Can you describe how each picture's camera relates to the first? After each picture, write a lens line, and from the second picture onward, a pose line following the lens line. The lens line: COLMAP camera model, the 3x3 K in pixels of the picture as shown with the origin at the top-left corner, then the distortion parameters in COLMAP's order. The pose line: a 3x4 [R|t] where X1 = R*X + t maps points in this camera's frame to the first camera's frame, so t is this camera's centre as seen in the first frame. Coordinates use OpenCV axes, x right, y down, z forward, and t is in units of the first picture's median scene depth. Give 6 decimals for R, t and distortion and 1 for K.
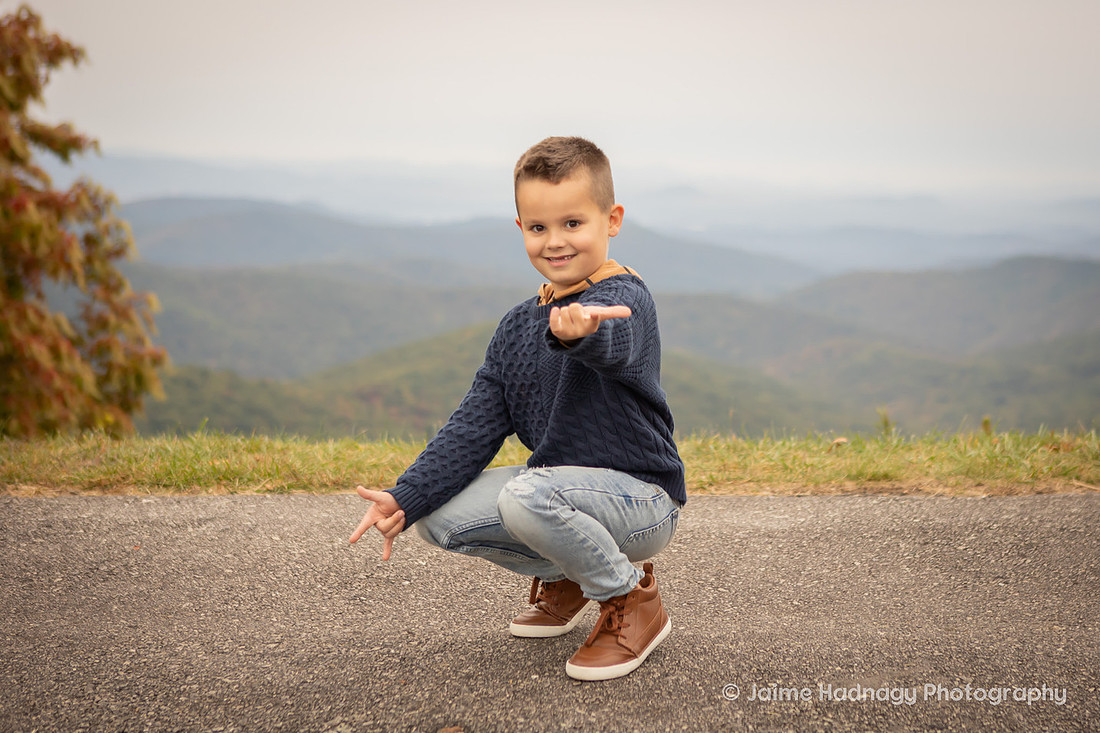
lens RADIAL K [[1934.1, 0, 666.2], [0, 1934.1, 291.2], [0, 0, 1]] dist [0.073765, 0.000000]
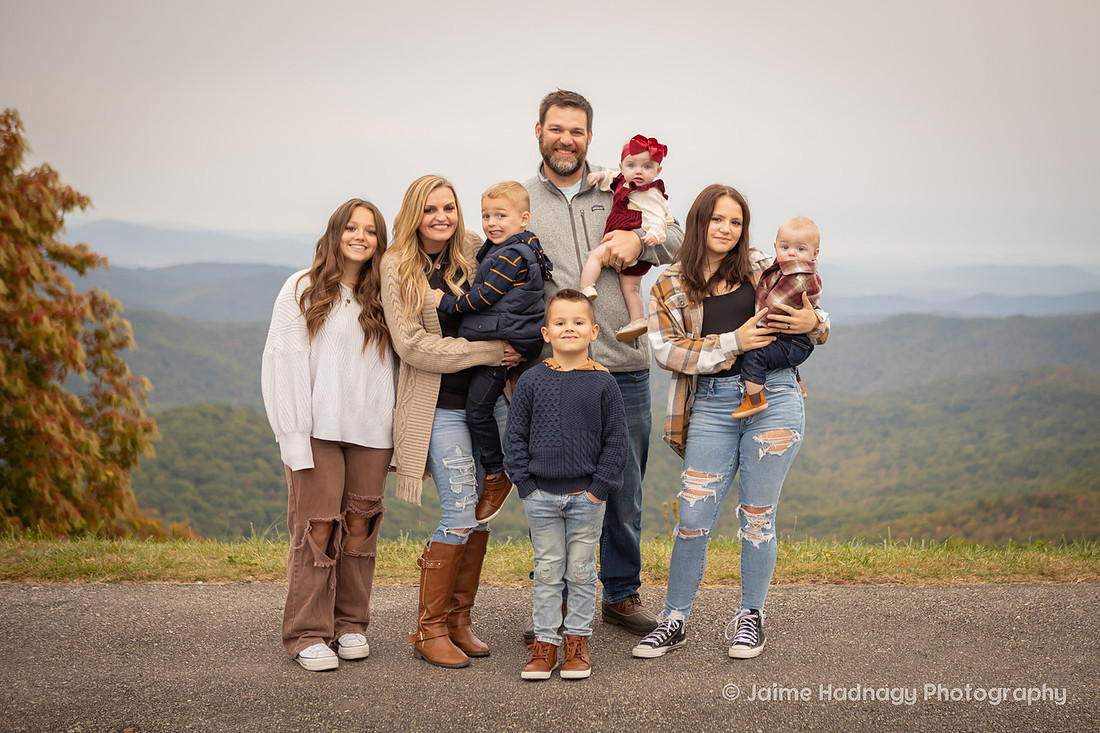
lens RADIAL K [[1598.8, 0, 635.3], [0, 1598.8, 343.9], [0, 0, 1]] dist [0.022548, 0.000000]
pose [[0.999874, 0.003839, 0.015419, 0.057237], [-0.003851, 0.999992, 0.000752, -0.026435], [-0.015416, -0.000811, 0.999881, -0.100552]]
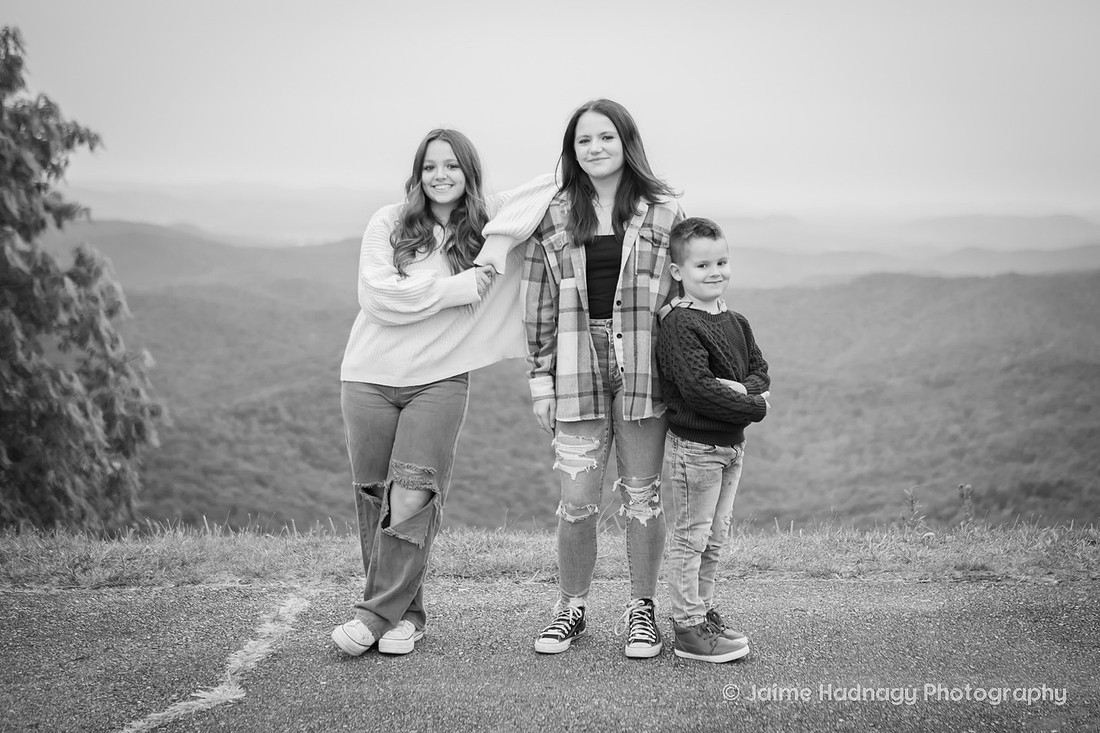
lens RADIAL K [[1873.3, 0, 613.4], [0, 1873.3, 345.7], [0, 0, 1]] dist [0.086037, 0.000000]
pose [[0.999107, -0.007231, 0.041629, -0.051369], [0.006429, 0.999792, 0.019377, -0.022911], [-0.041760, -0.019092, 0.998945, -0.087338]]
